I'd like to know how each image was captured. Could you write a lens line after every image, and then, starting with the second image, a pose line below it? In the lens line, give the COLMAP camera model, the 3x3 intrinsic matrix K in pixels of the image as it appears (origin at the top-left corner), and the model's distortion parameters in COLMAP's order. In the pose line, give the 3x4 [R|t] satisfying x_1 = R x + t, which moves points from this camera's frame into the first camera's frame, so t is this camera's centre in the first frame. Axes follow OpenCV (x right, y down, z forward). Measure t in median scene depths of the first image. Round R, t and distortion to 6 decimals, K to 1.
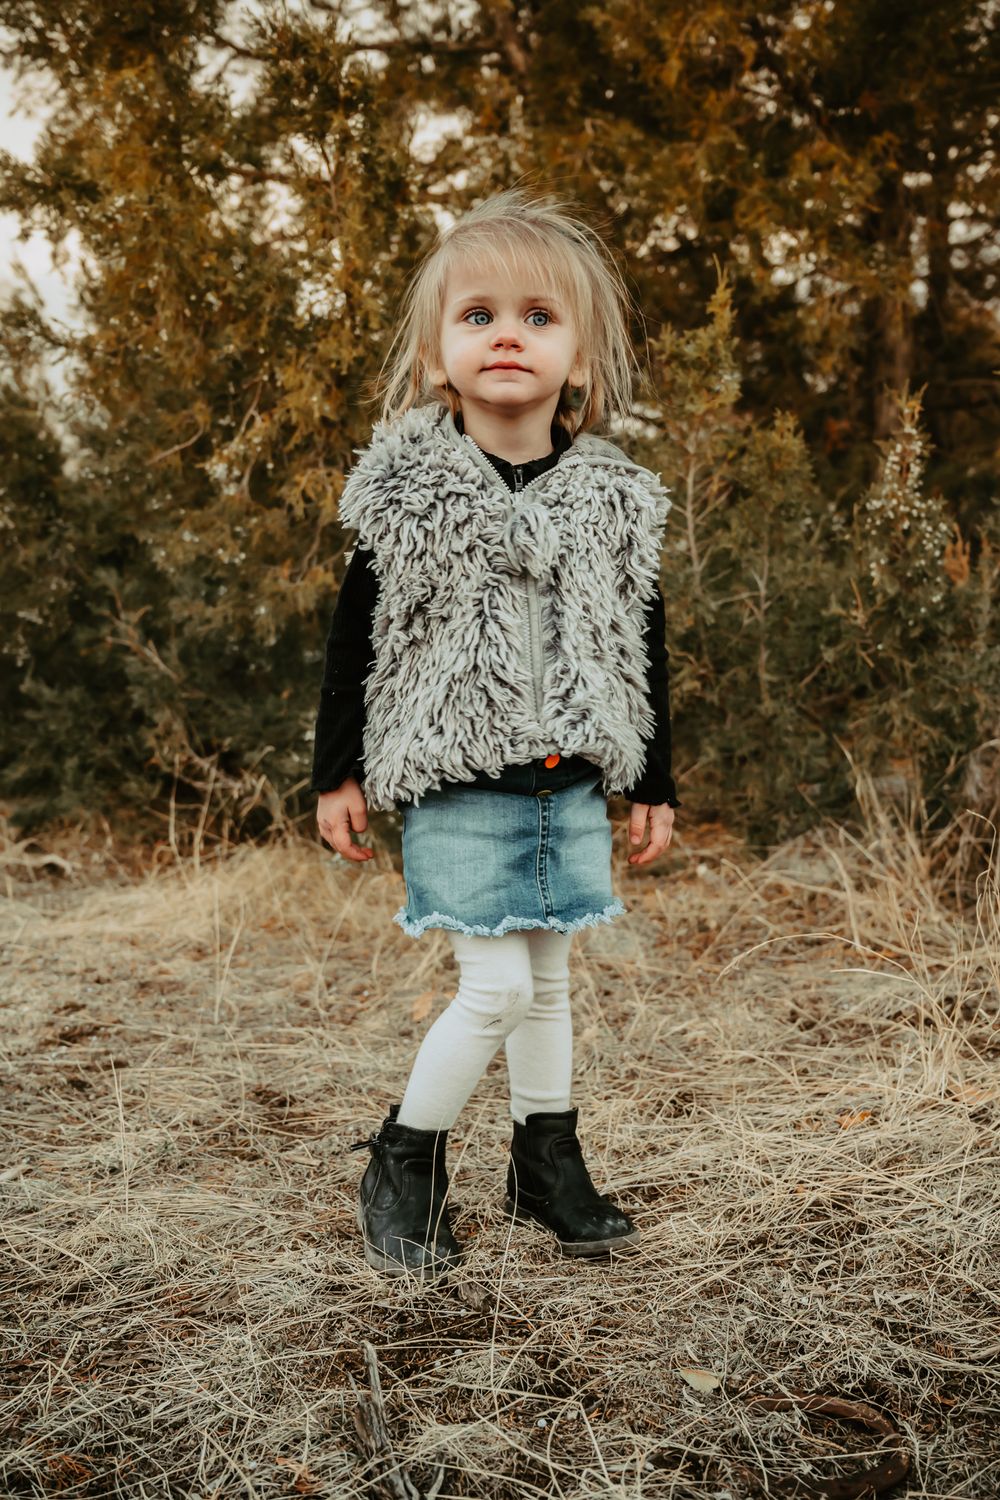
lens RADIAL K [[1569.6, 0, 500.0], [0, 1569.6, 750.0], [0, 0, 1]] dist [-0.008211, 0.000449]
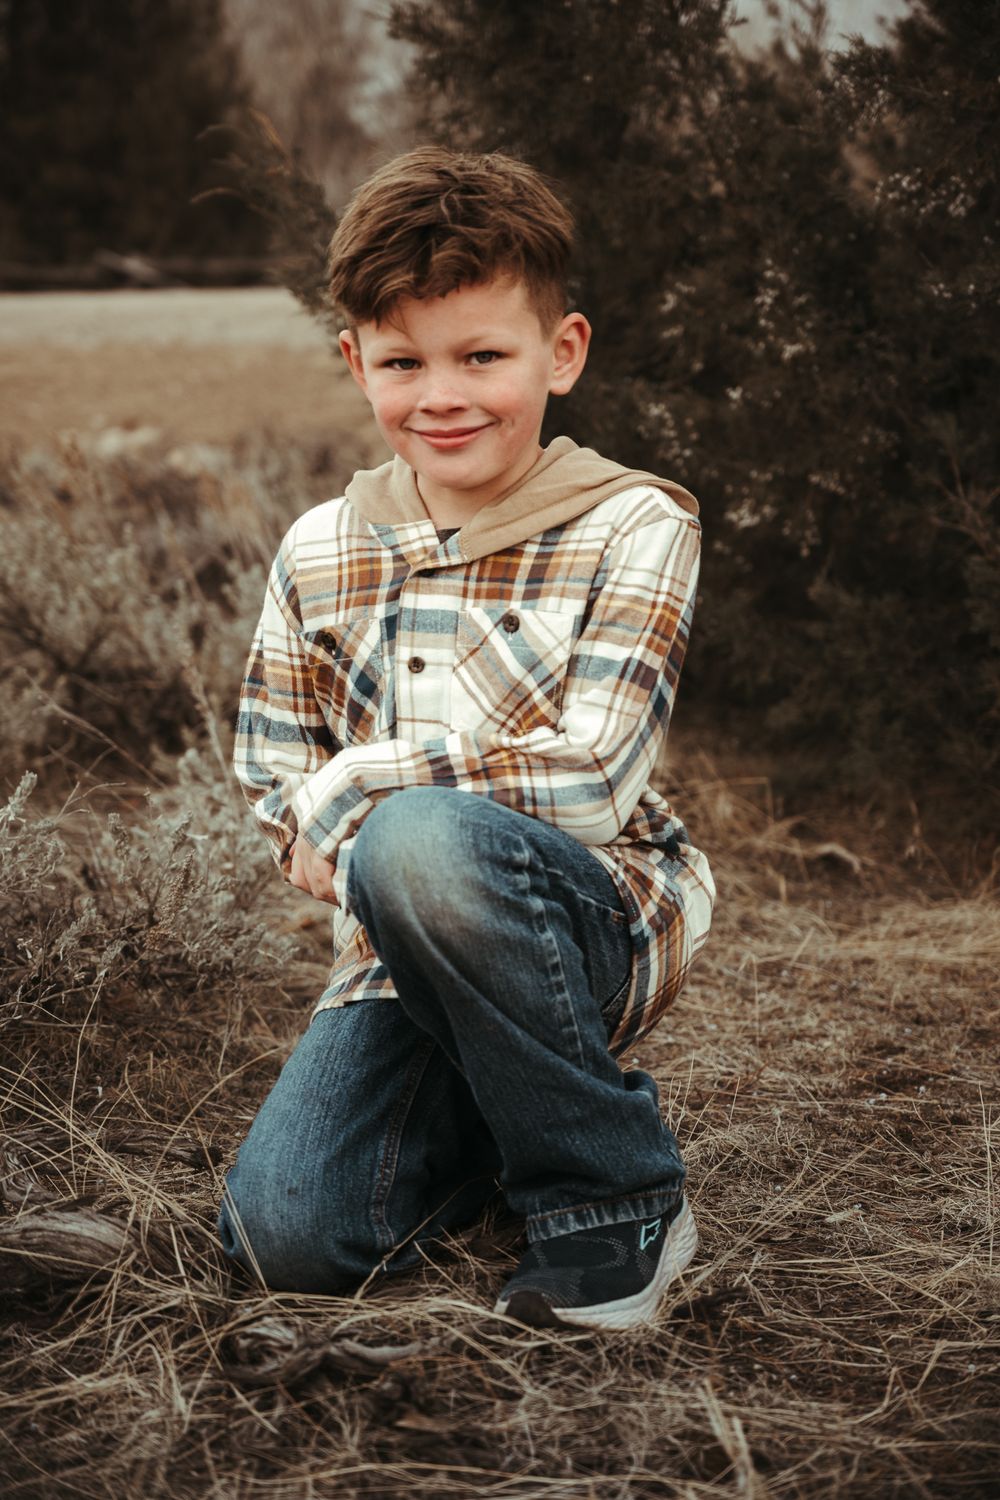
lens RADIAL K [[3245.4, 0, 500.0], [0, 3245.4, 750.0], [0, 0, 1]] dist [-0.036126, 0.029897]
pose [[0.941803, 0.078210, -0.326940, 0.045503], [-0.070743, 0.996891, 0.034690, -0.016176], [0.328636, -0.009542, 0.944408, -0.544439]]
